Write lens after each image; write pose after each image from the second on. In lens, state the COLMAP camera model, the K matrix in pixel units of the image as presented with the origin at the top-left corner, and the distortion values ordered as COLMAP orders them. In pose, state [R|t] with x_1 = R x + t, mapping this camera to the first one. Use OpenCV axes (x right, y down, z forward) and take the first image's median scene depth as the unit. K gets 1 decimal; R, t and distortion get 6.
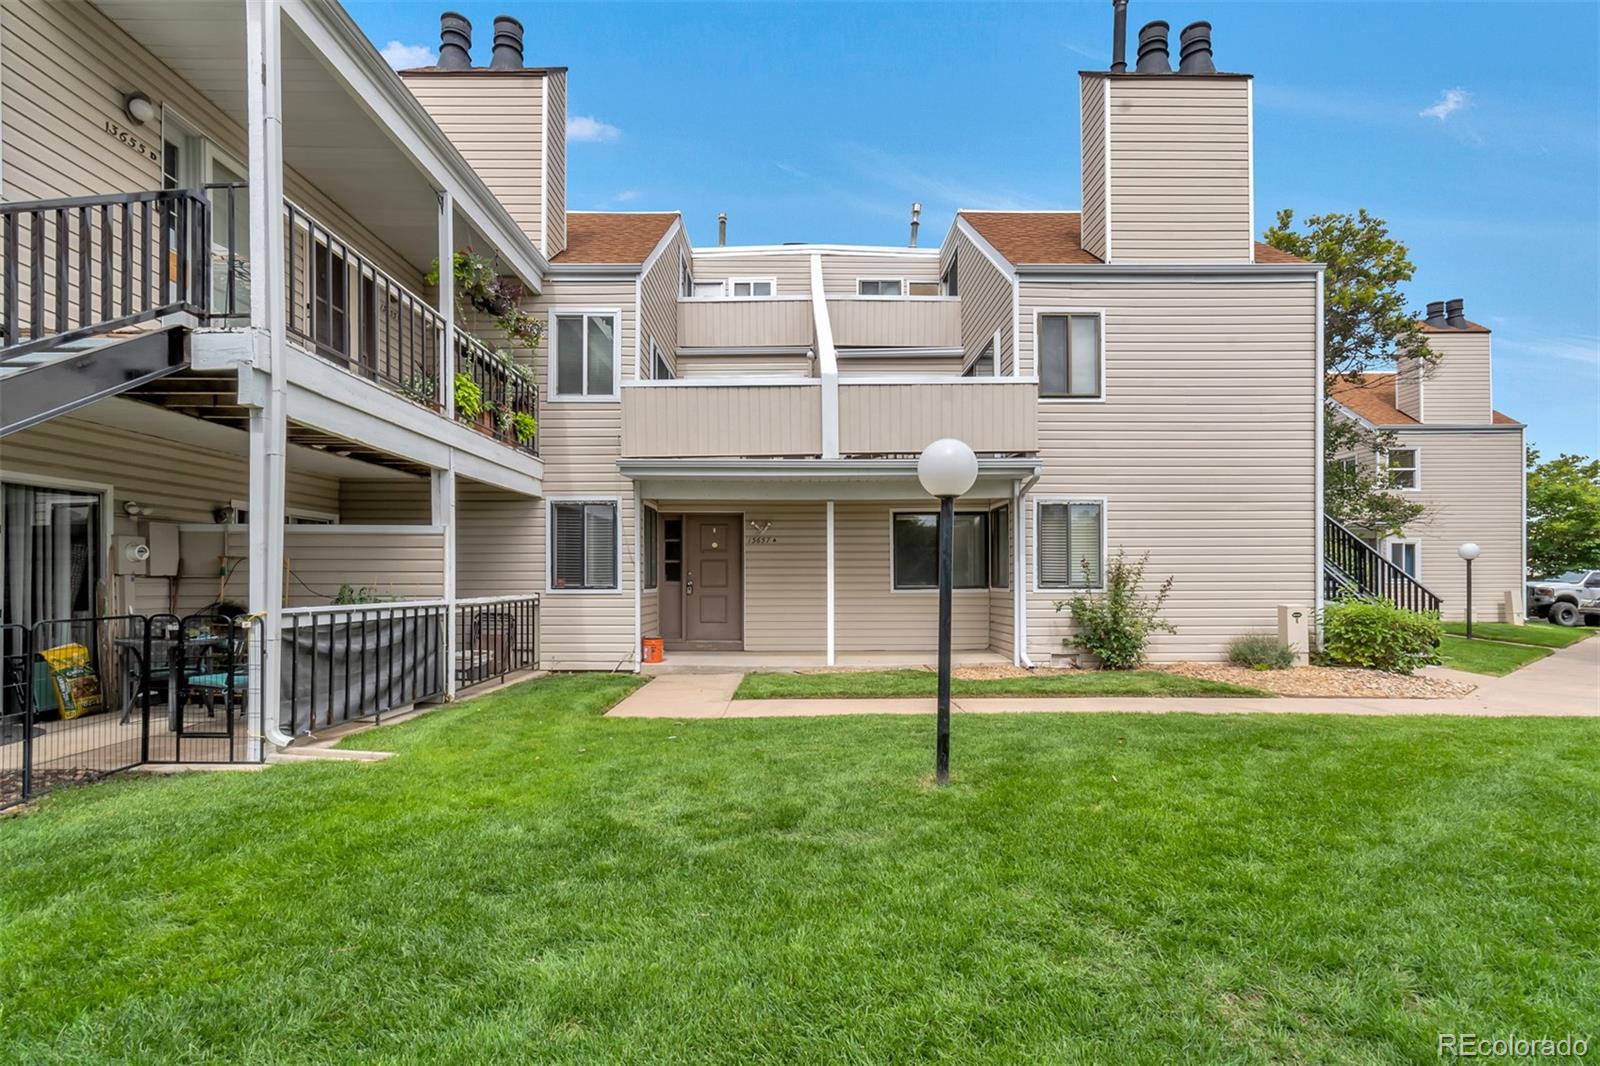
lens RADIAL K [[735.2, 0, 806.3], [0, 735.2, 574.9], [0, 0, 1]] dist [-0.016664, -0.000484]
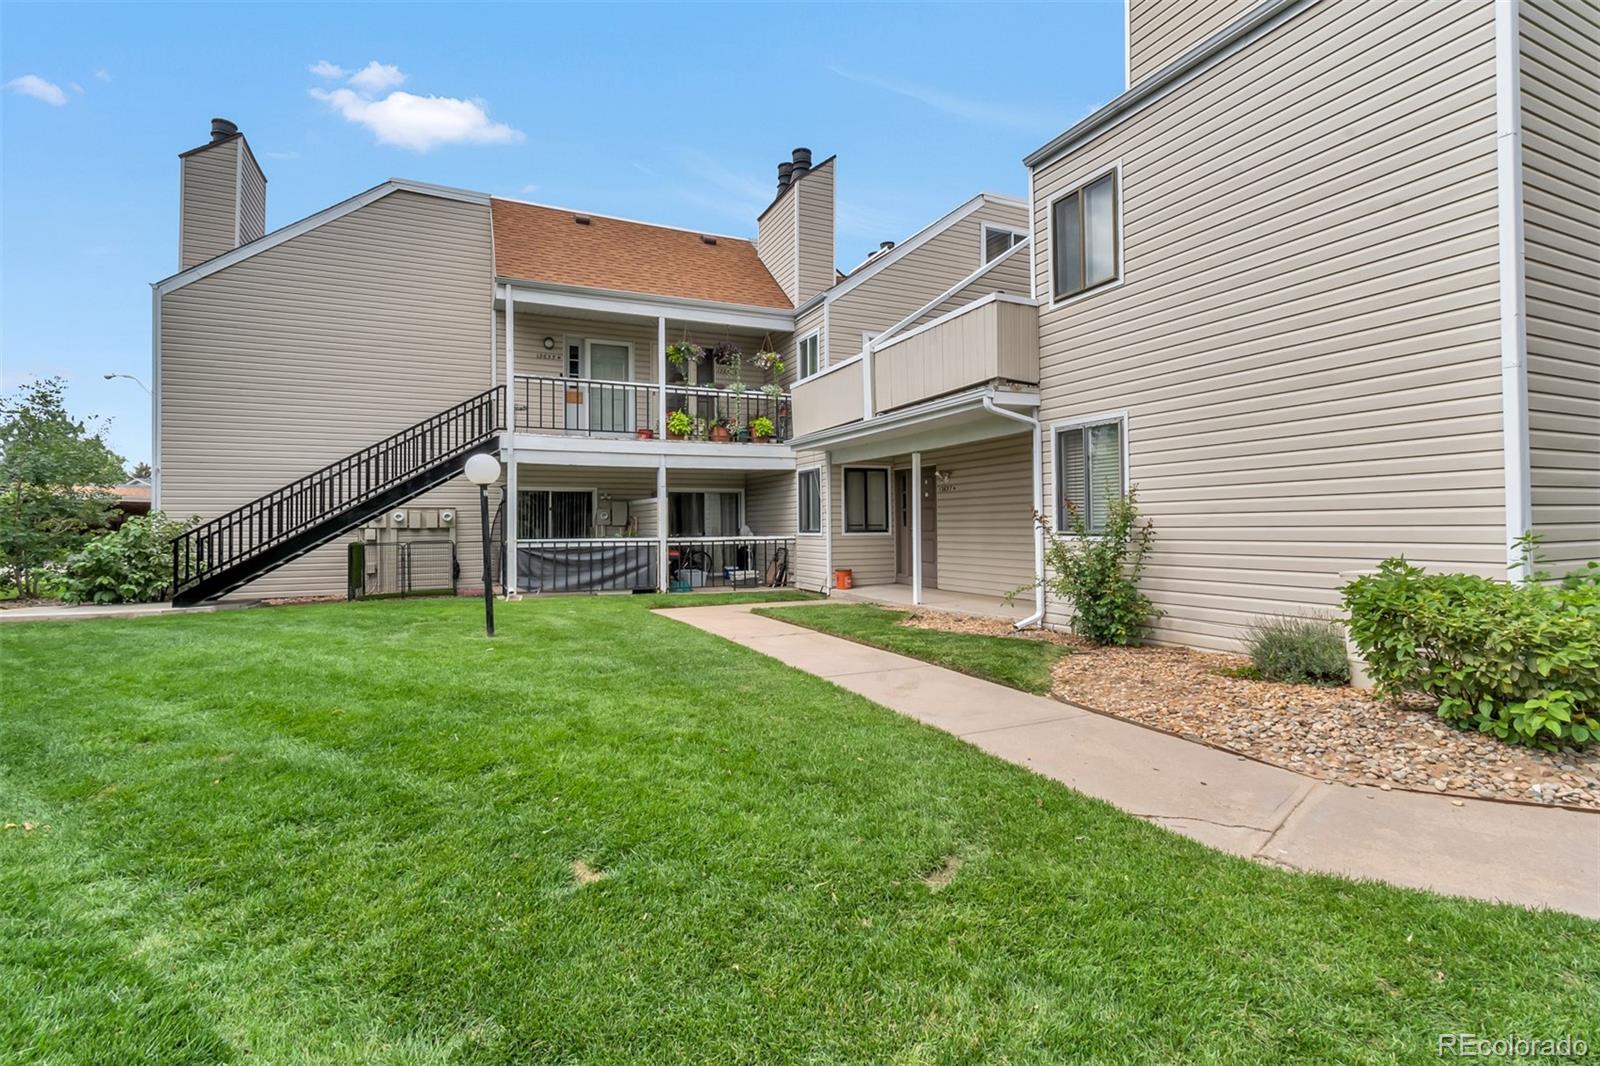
lens RADIAL K [[735.2, 0, 800.3], [0, 735.2, 531.5], [0, 0, 1]] dist [-0.016664, -0.000484]
pose [[0.404272, 0.000142, -0.914639, 0.961414], [0.013434, 0.999891, 0.006093, 0.007934], [0.914540, -0.014750, 0.404226, 0.396219]]
